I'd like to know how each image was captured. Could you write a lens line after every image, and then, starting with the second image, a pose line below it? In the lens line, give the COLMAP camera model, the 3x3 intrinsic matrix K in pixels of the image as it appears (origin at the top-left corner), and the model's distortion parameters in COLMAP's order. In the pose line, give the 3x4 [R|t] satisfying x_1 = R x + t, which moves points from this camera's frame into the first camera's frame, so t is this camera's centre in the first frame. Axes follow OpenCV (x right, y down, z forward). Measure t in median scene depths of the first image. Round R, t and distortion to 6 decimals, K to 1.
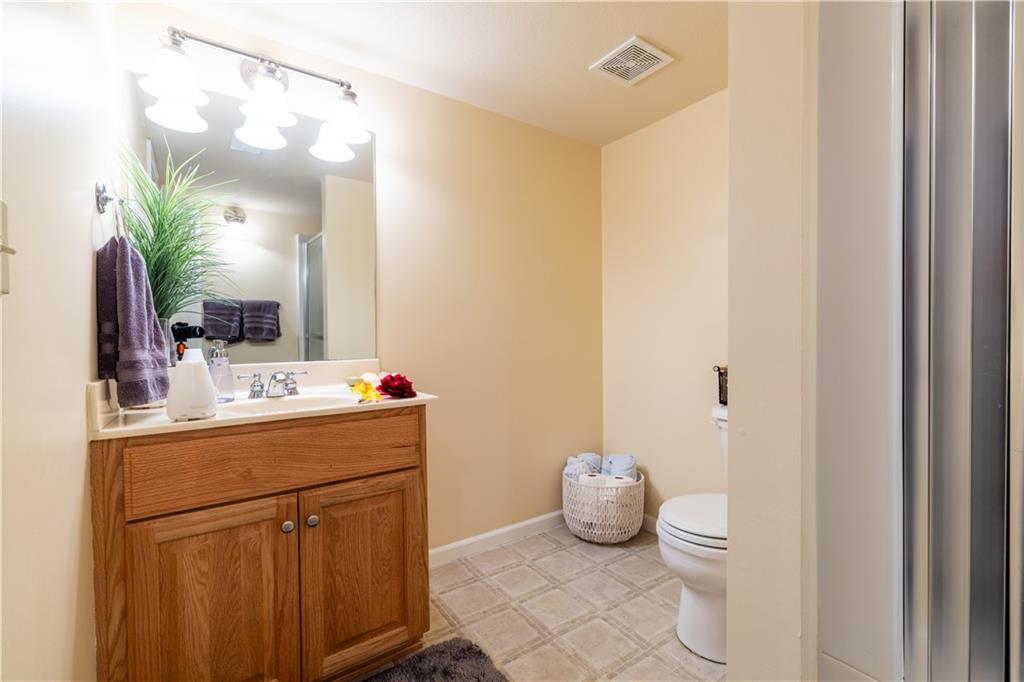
lens RADIAL K [[448.1, 0, 509.7], [0, 448.1, 342.3], [0, 0, 1]] dist [0.001374, 0.000895]
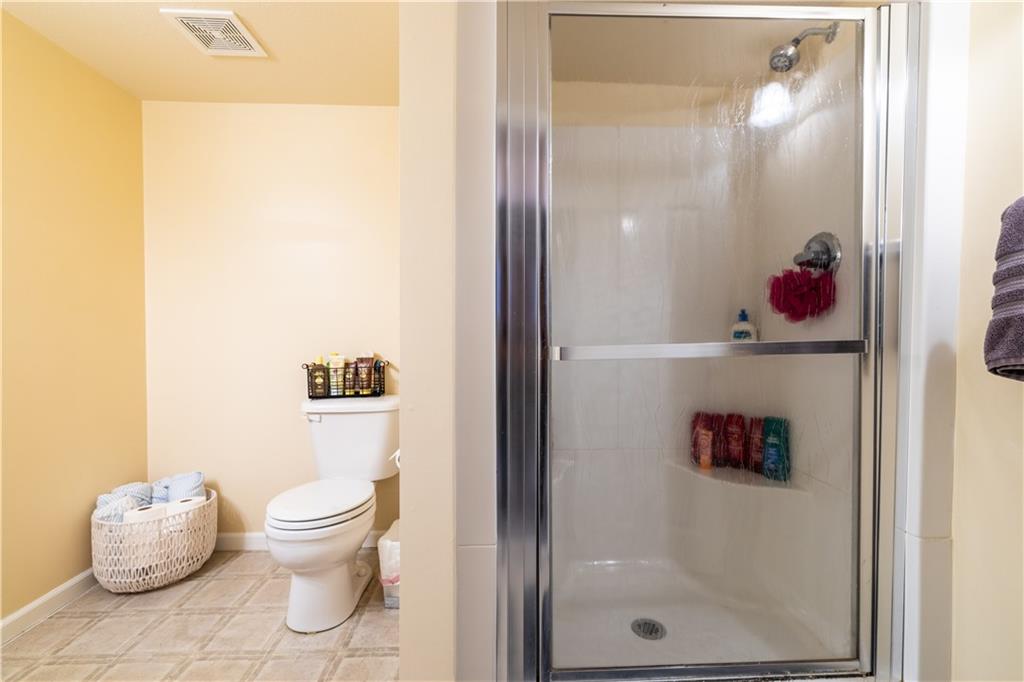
lens RADIAL K [[448.1, 0, 513.6], [0, 448.1, 340.3], [0, 0, 1]] dist [0.001374, 0.000895]
pose [[0.536236, -0.003935, 0.844059, -0.149109], [0.007624, 0.999971, -0.000182, 0.001467], [-0.844034, 0.006533, 0.536251, 0.011132]]
